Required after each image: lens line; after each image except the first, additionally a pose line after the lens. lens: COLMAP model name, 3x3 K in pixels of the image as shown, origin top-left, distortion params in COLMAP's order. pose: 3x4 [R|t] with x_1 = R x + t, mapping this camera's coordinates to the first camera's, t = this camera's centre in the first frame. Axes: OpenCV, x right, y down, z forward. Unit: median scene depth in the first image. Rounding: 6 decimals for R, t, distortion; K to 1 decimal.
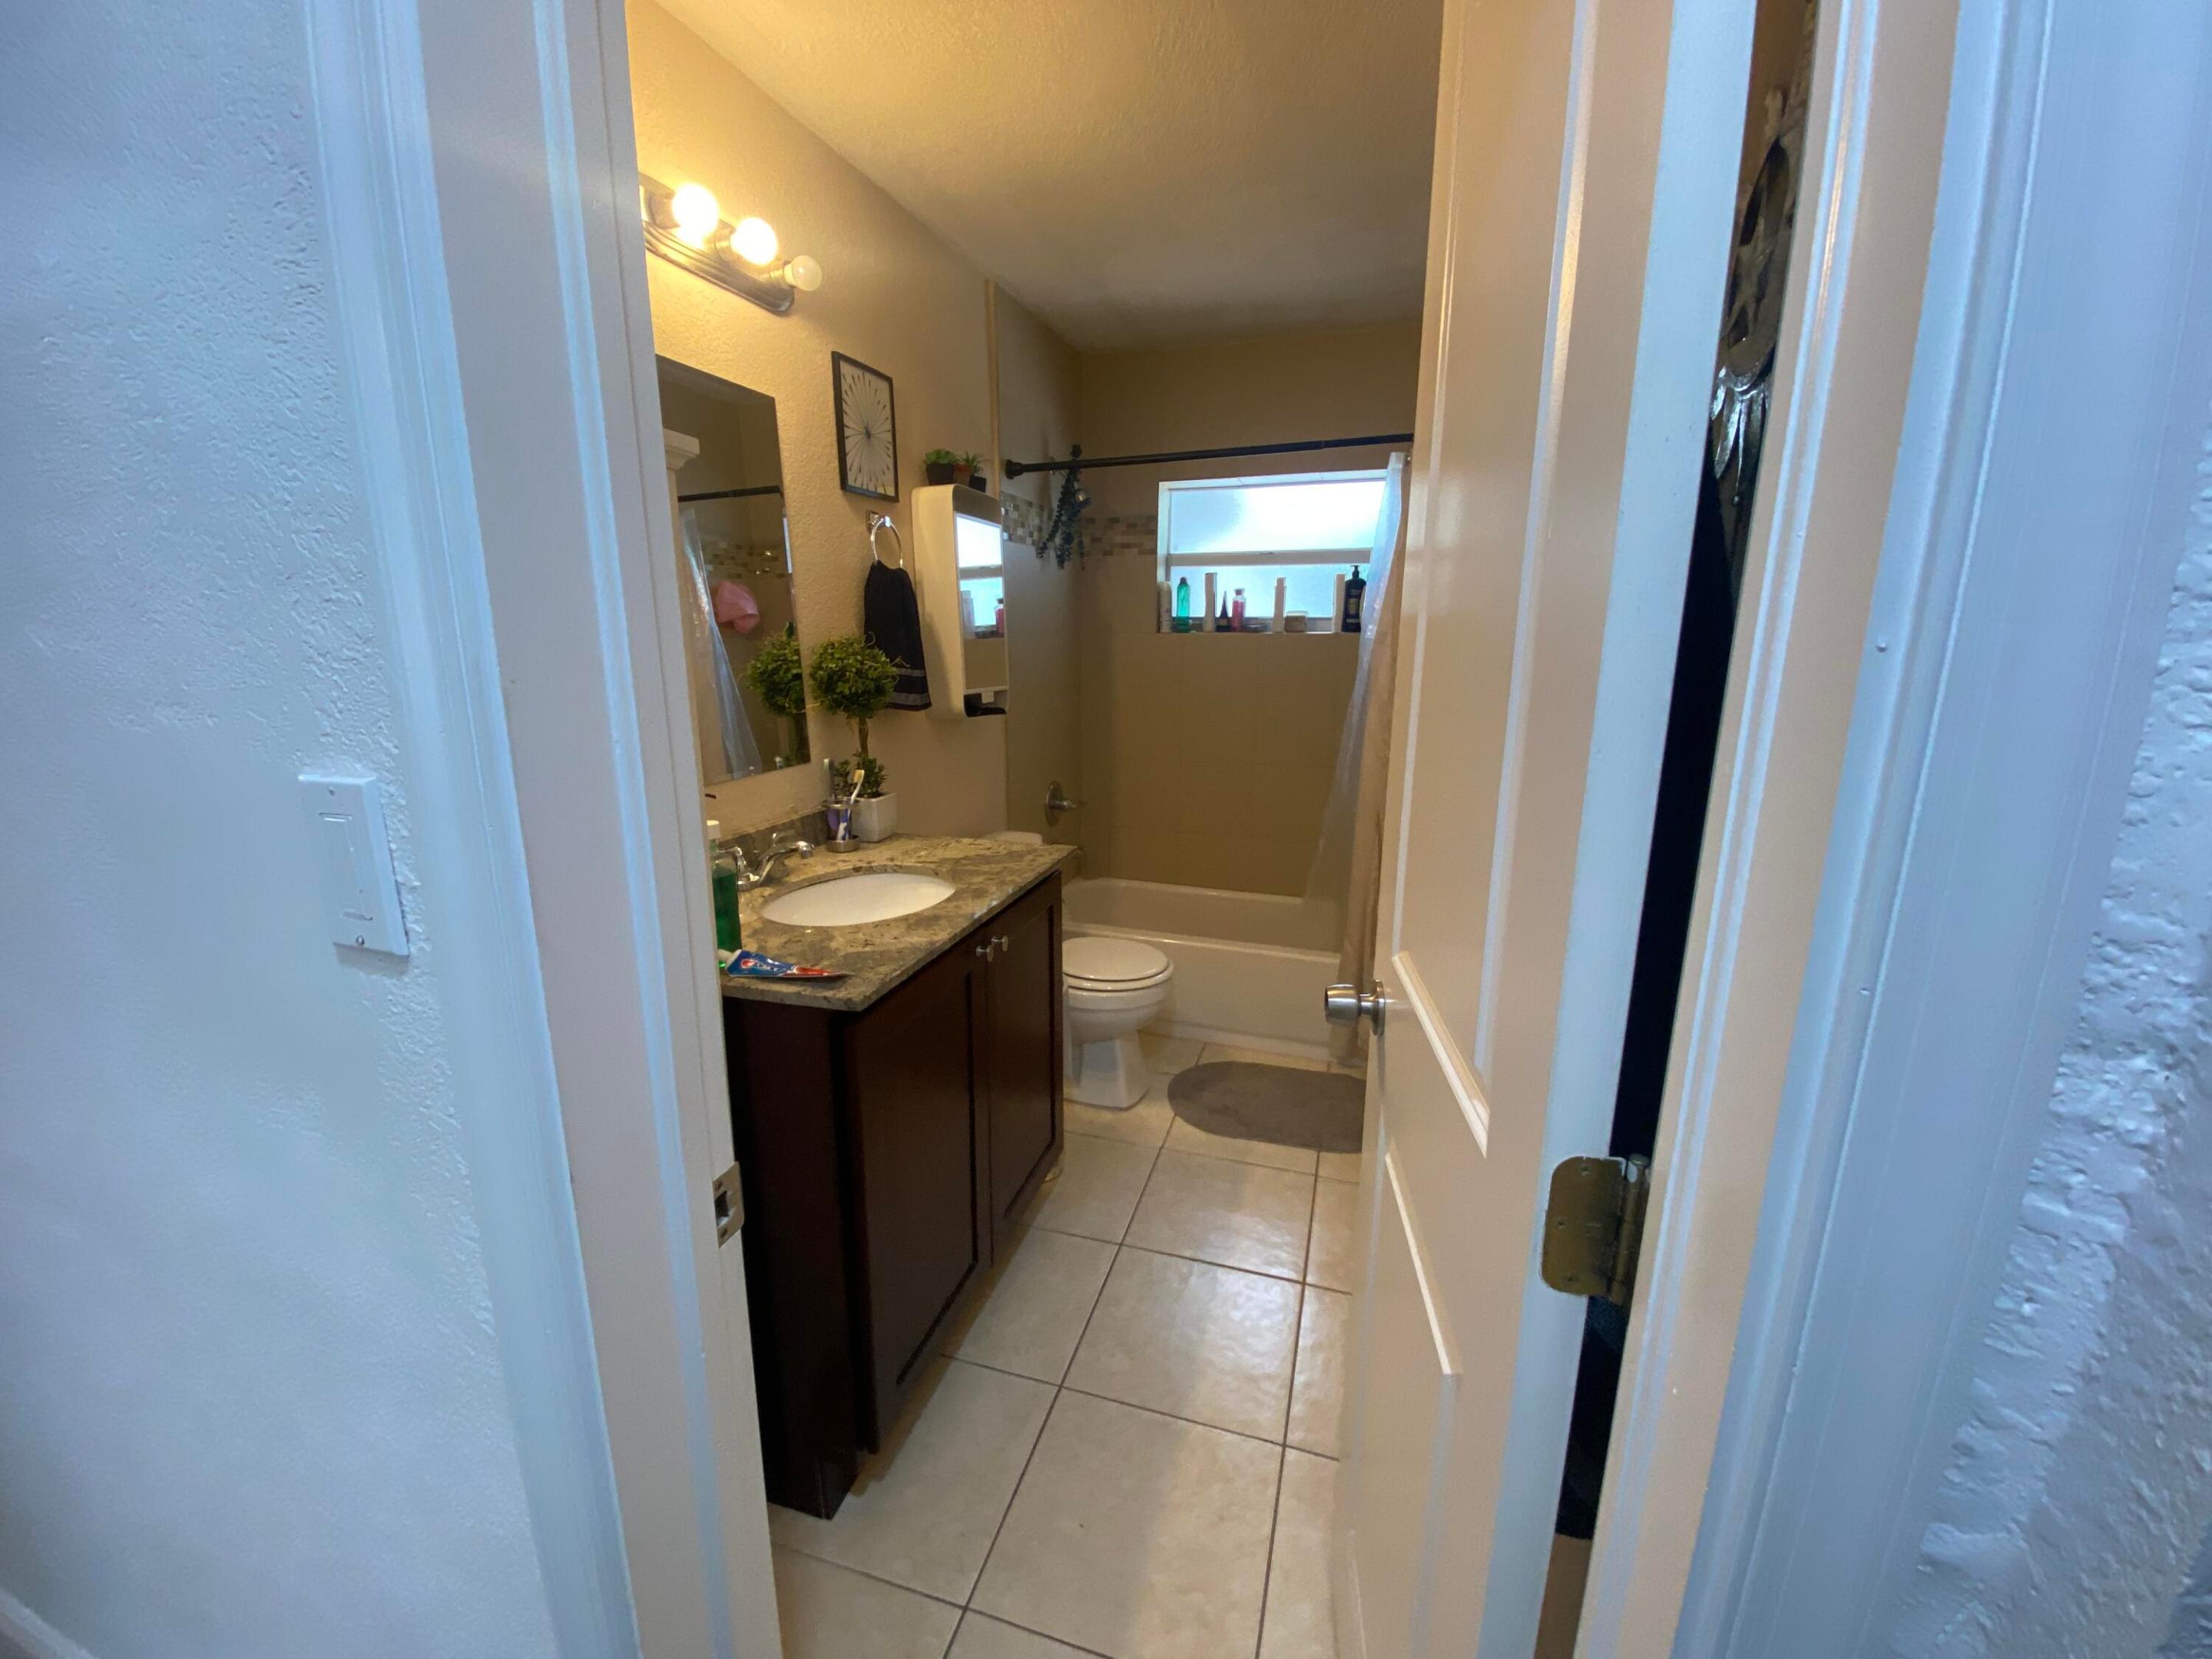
lens RADIAL K [[894.8, 0, 1094.9], [0, 894.8, 838.8], [0, 0, 1]] dist [0.002704, -0.002238]
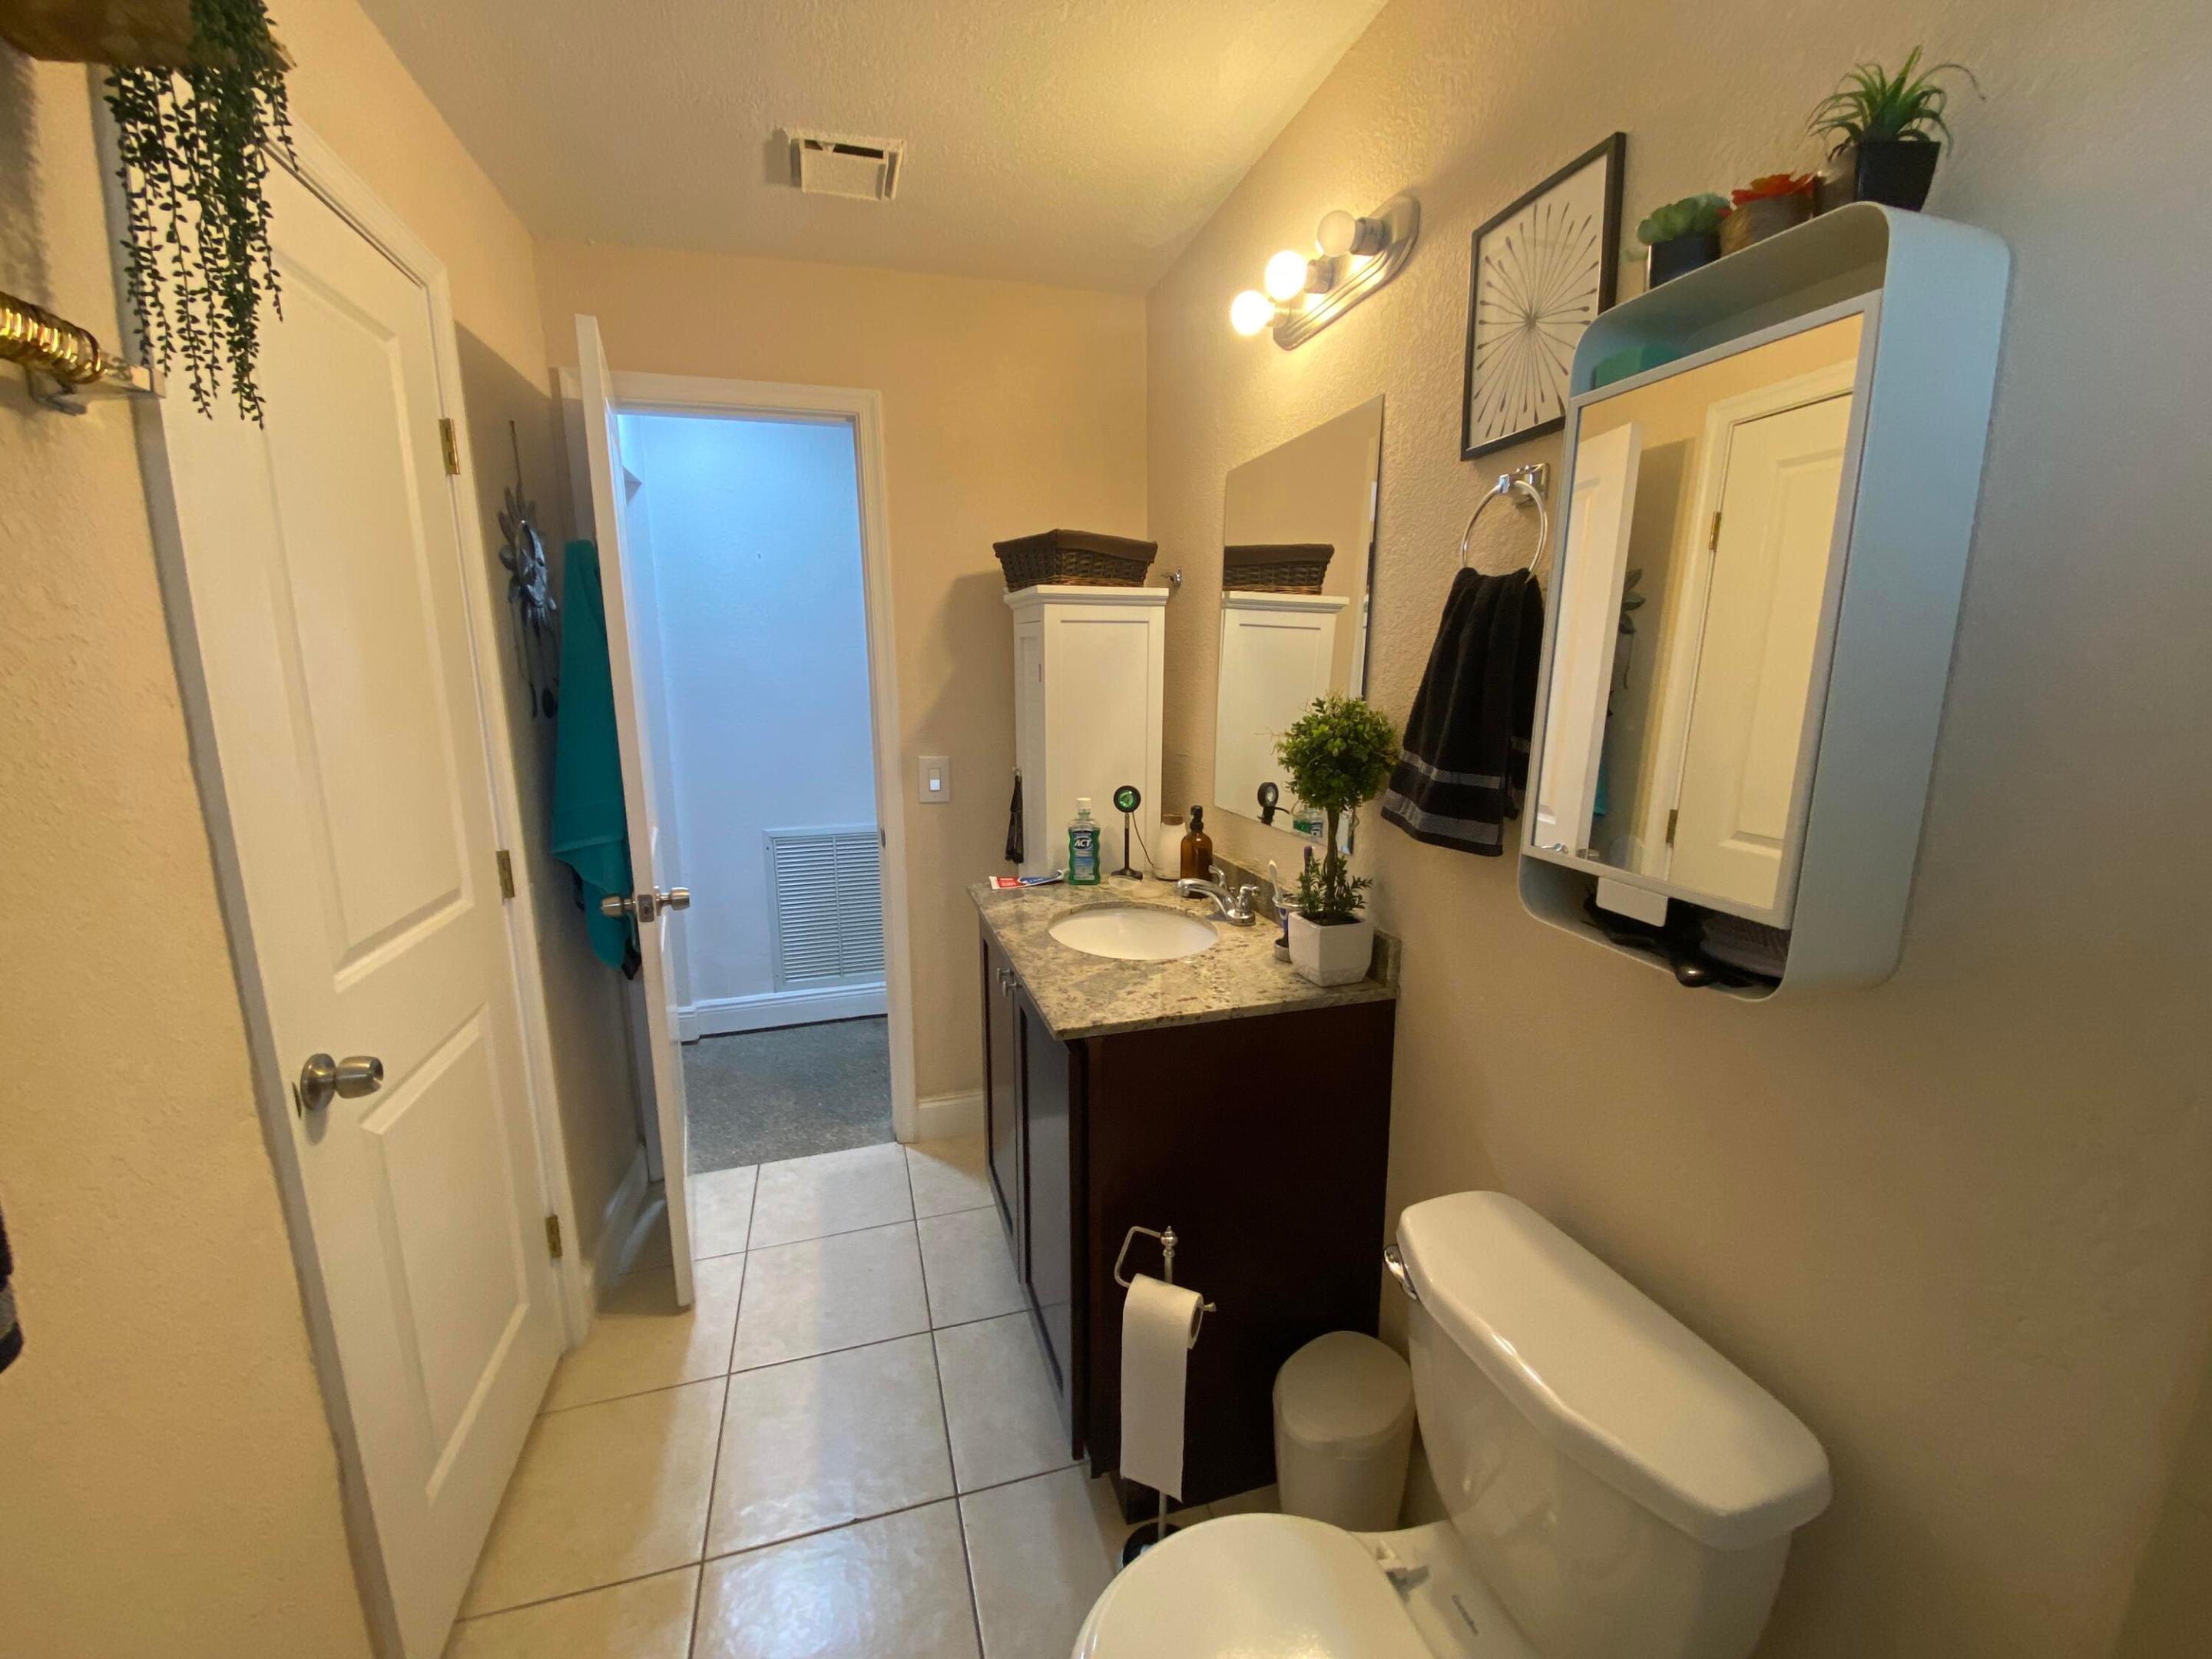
lens RADIAL K [[894.8, 0, 1112.7], [0, 894.8, 829.9], [0, 0, 1]] dist [0.002704, -0.002238]
pose [[-0.825242, 0.105821, -0.554777, 0.286657], [-0.122969, 0.925058, 0.359368, -0.360150], [0.551230, 0.364786, -0.750384, 1.463445]]
